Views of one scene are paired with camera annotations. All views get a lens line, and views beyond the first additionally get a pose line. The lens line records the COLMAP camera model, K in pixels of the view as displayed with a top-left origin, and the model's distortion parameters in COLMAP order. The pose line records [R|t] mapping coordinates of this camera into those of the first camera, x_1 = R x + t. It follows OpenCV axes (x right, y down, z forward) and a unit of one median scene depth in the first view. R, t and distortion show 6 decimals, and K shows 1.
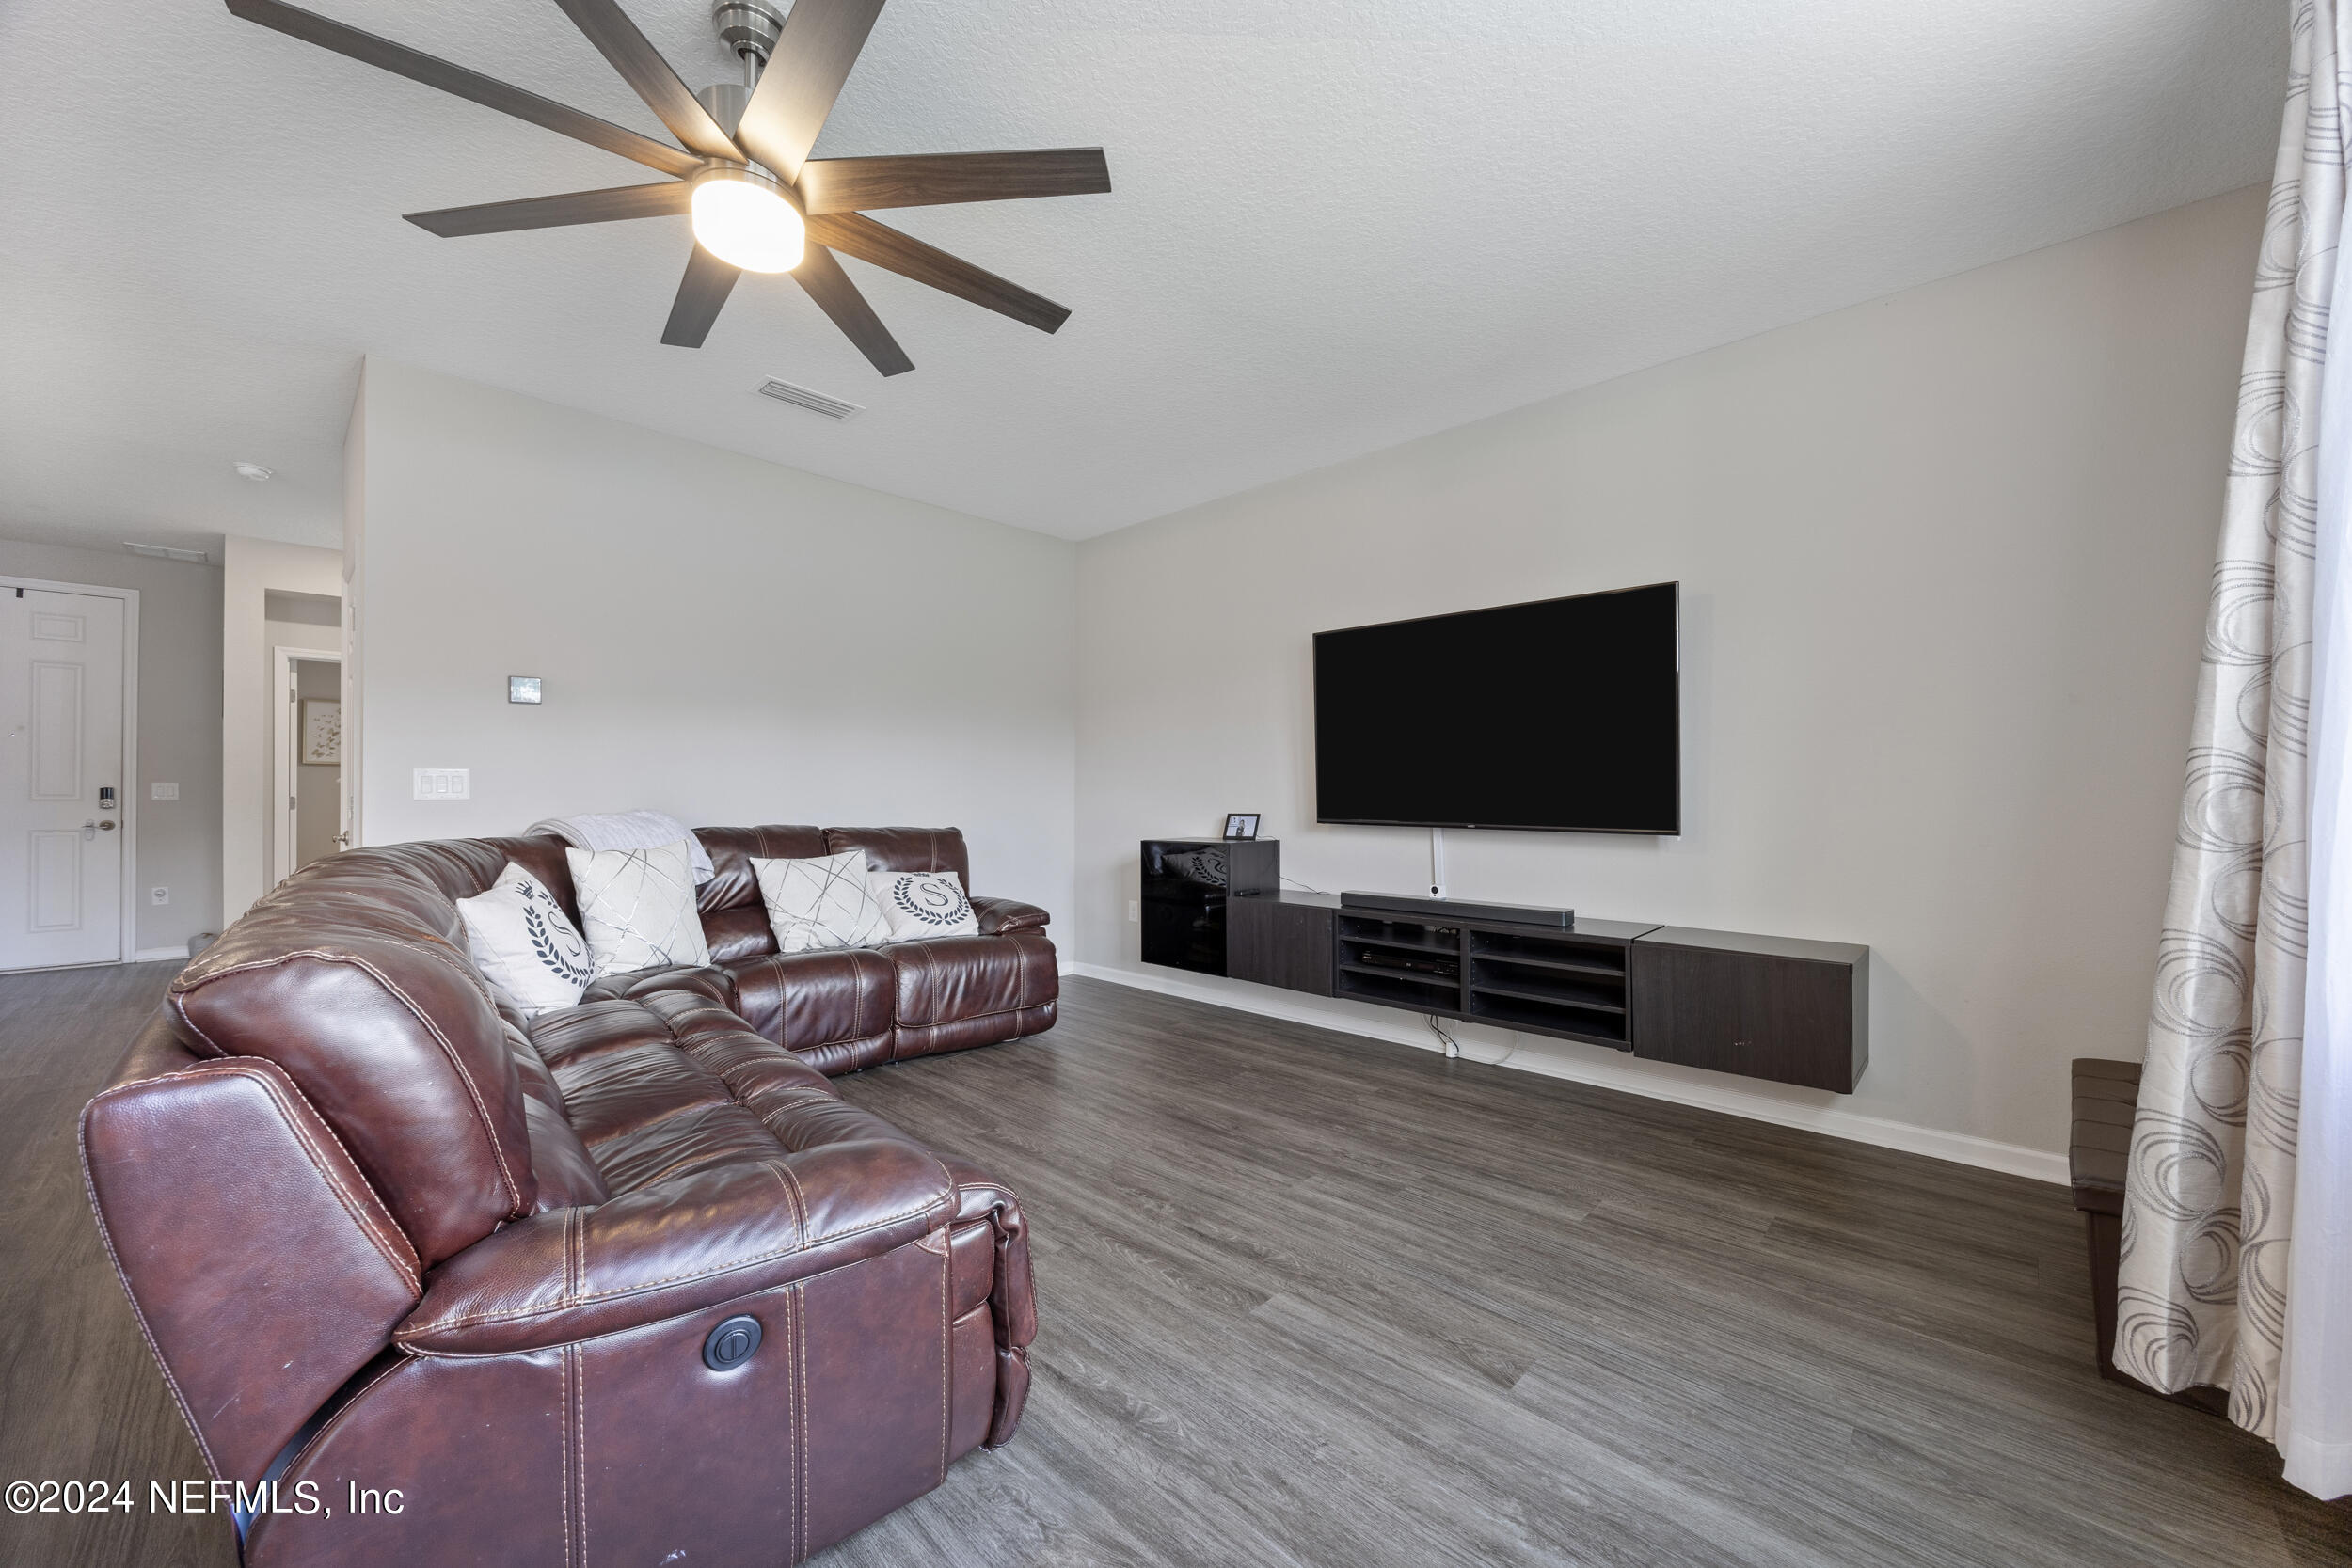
lens RADIAL K [[895.3, 0, 1179.8], [0, 895.3, 793.4], [0, 0, 1]] dist [-0.002569, -0.000264]
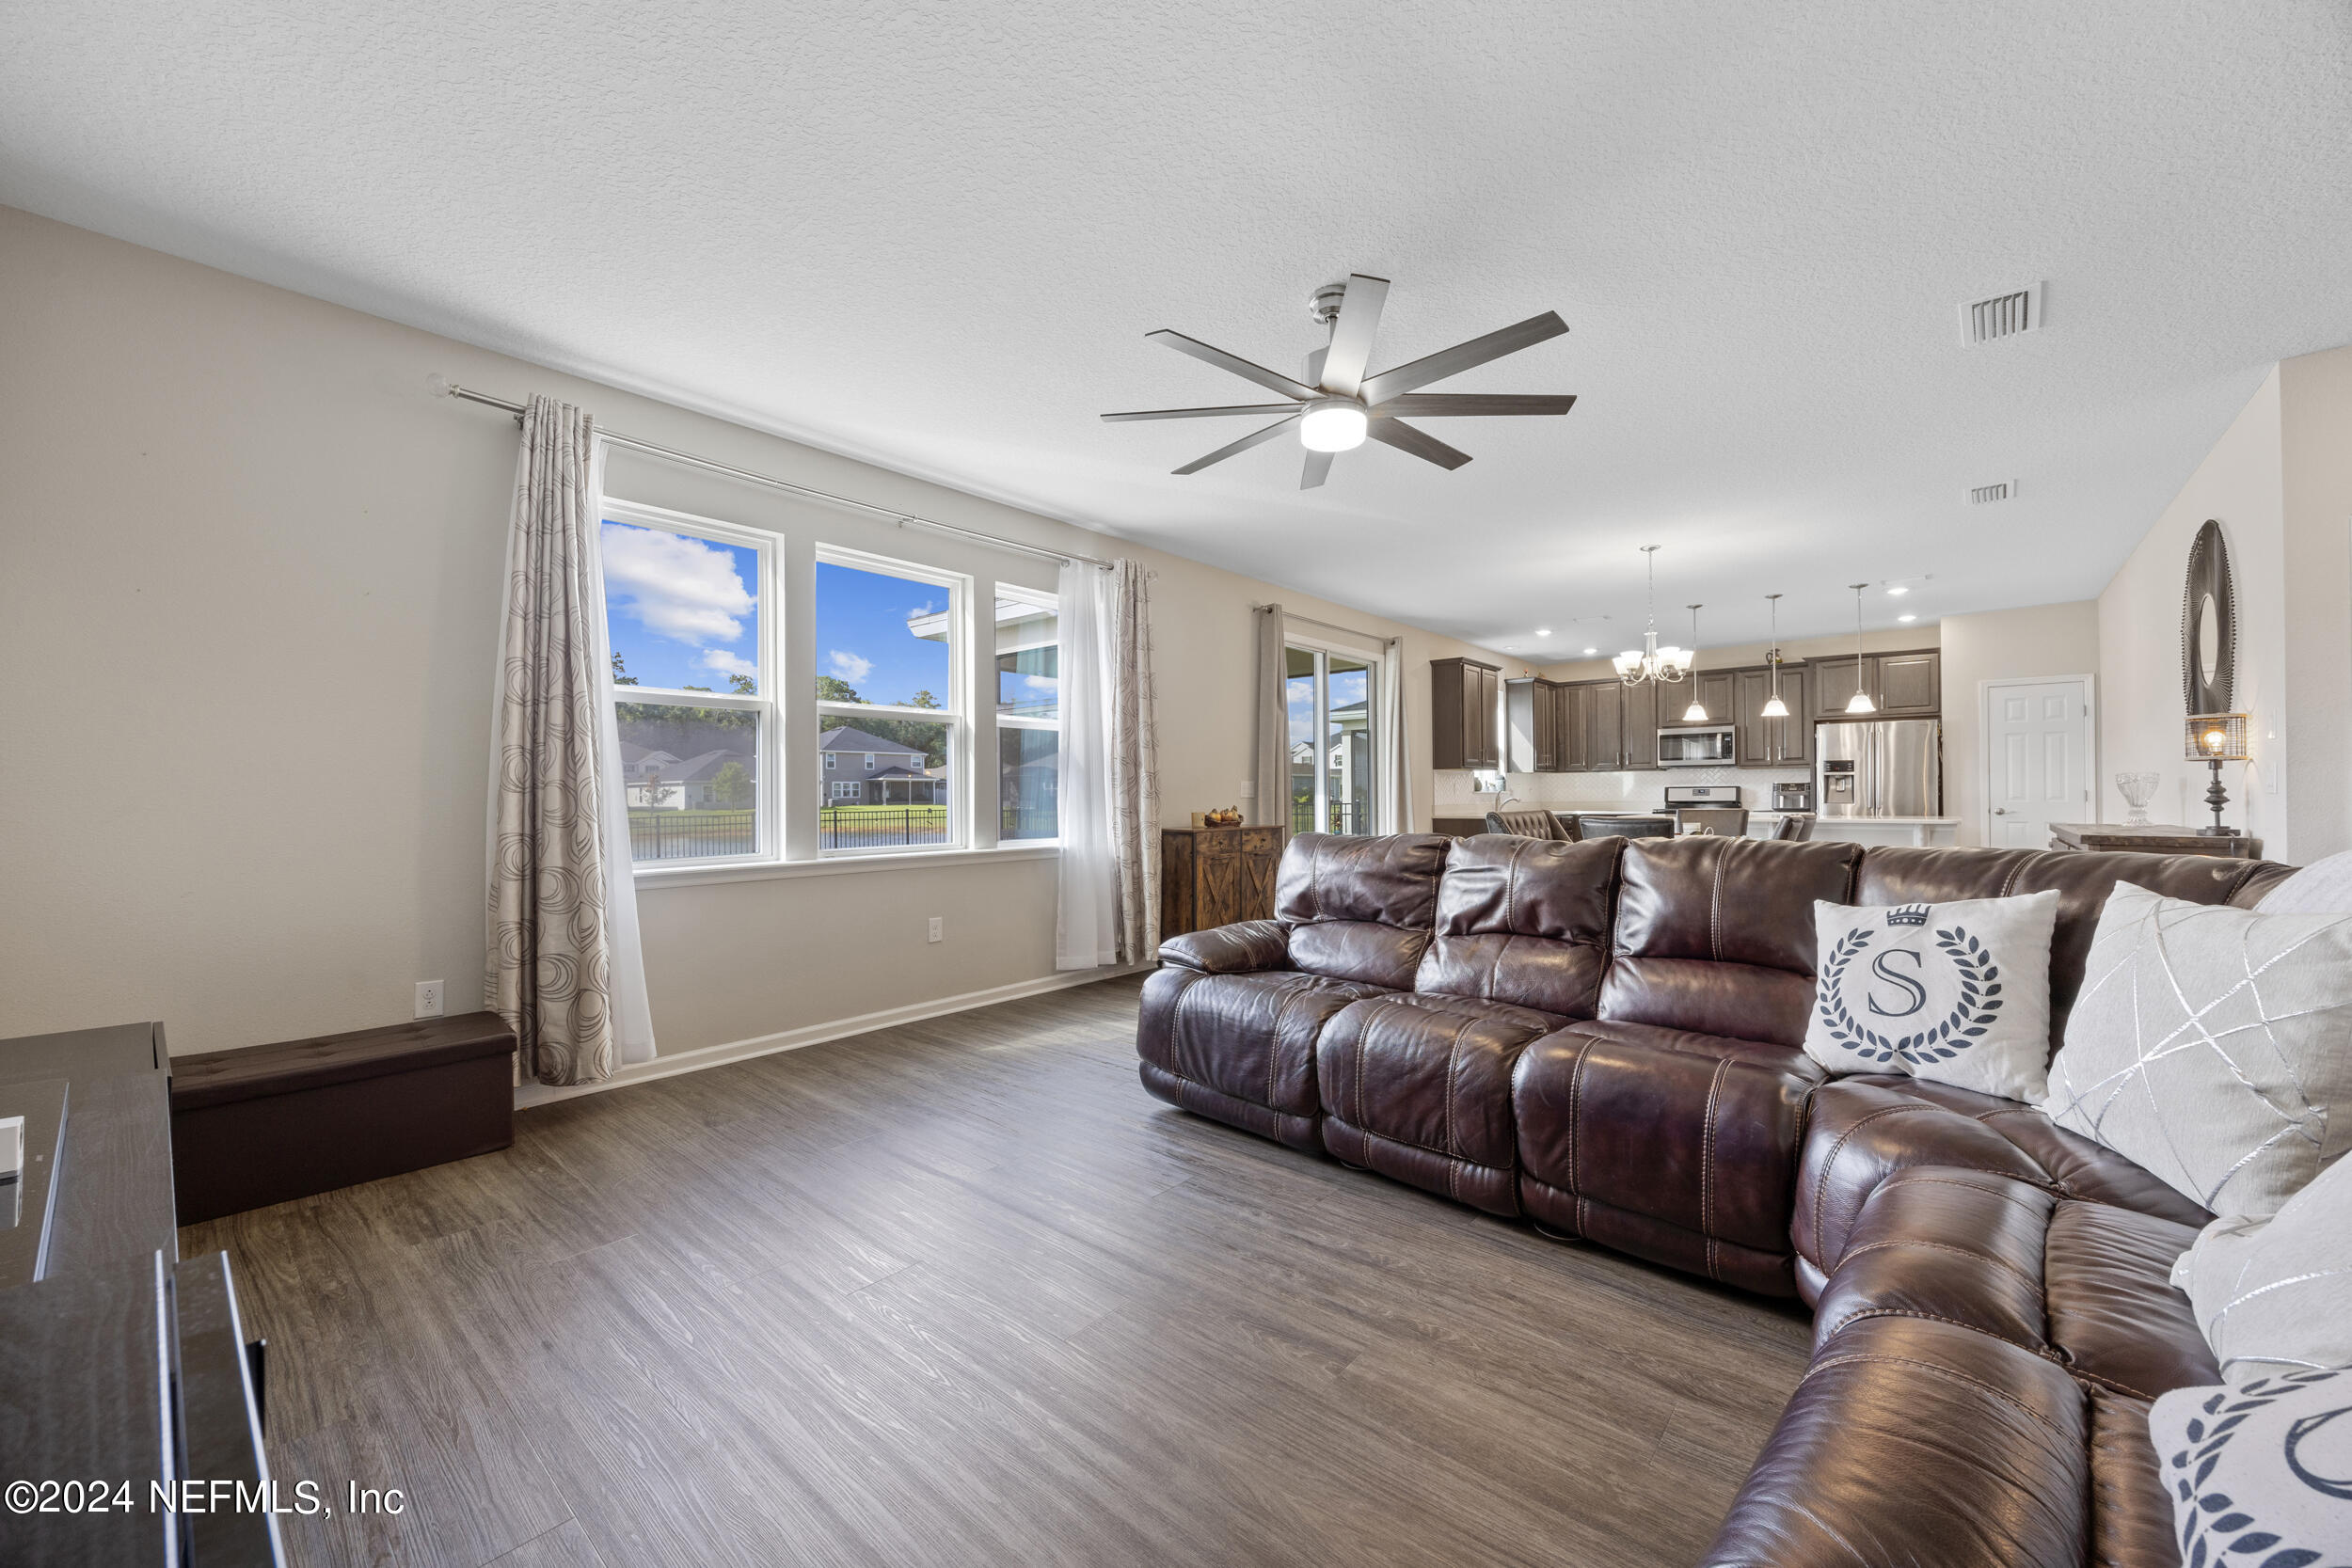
lens RADIAL K [[895.3, 0, 1187.9], [0, 895.3, 792.4], [0, 0, 1]] dist [-0.002569, -0.000264]
pose [[-0.998669, 0.008854, -0.050805, -0.083647], [0.009003, 0.999956, -0.002697, 0.003891], [0.050779, -0.003151, -0.998705, 1.512640]]
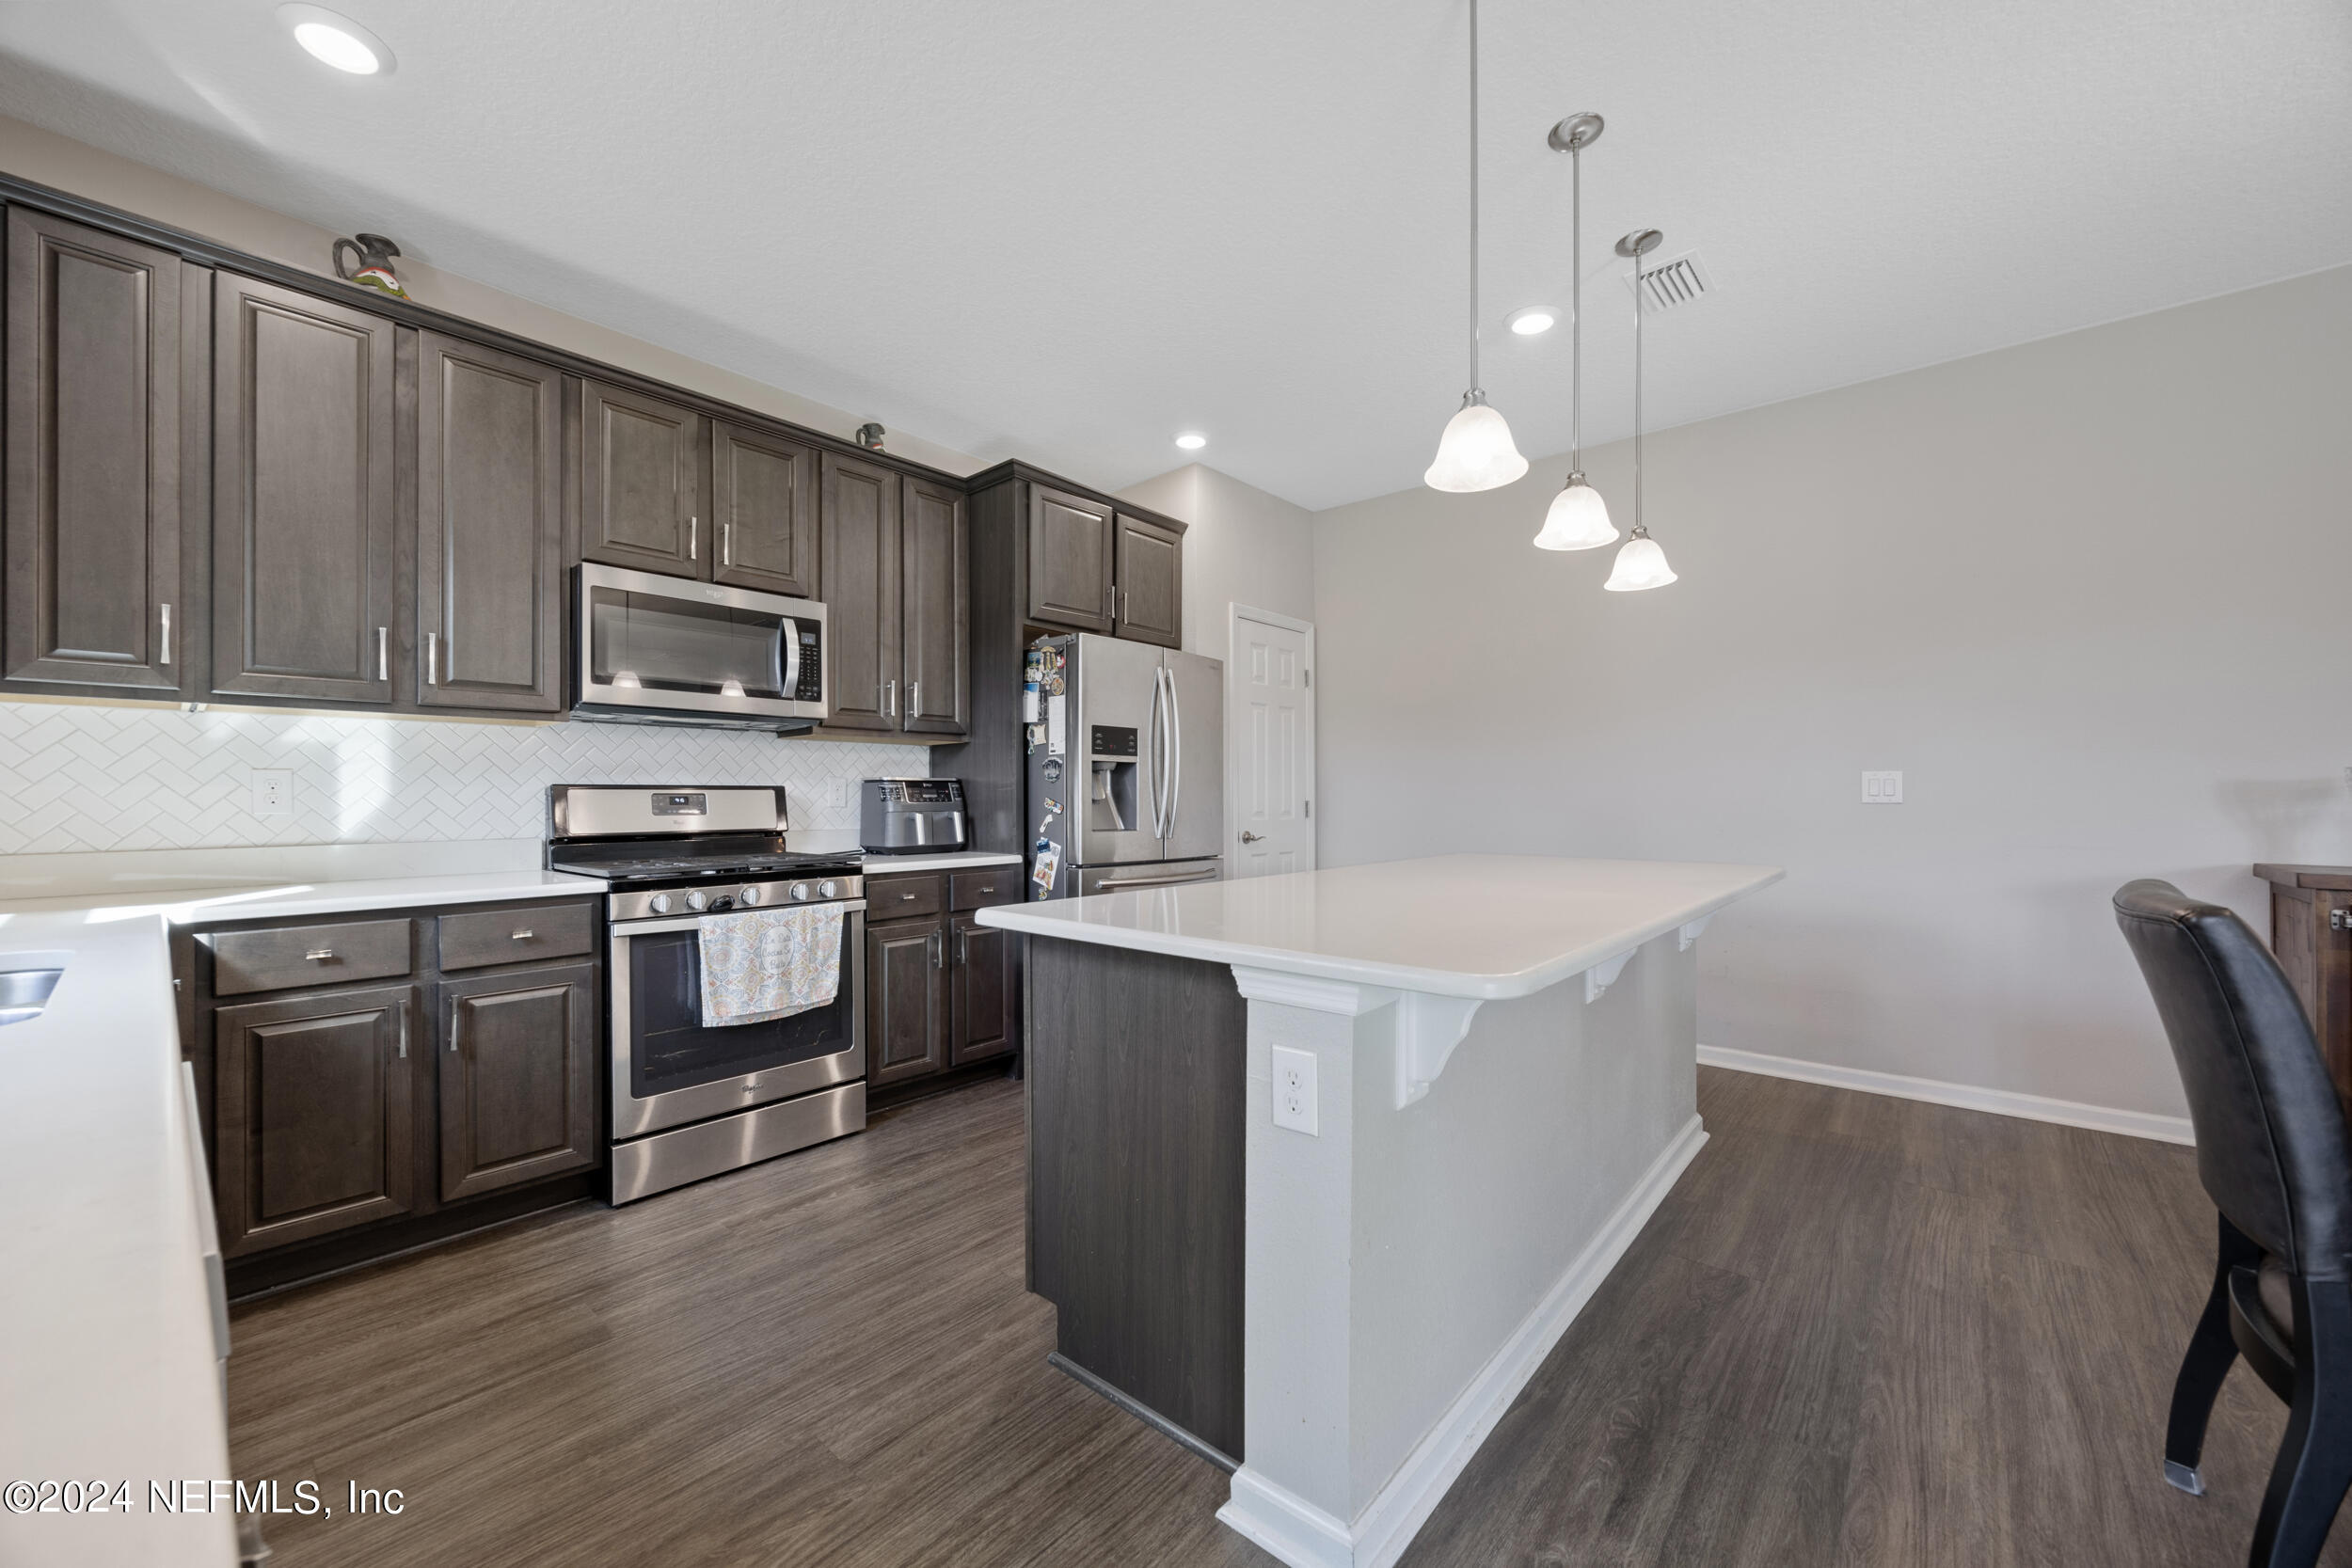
lens RADIAL K [[895.3, 0, 1181.5], [0, 895.3, 794.2], [0, 0, 1]] dist [-0.002569, -0.000264]
pose [[0.046056, -0.000874, -0.998938, -1.069198], [0.001643, 0.999998, -0.000799, 0.003237], [0.998938, -0.001604, 0.046057, -1.083682]]
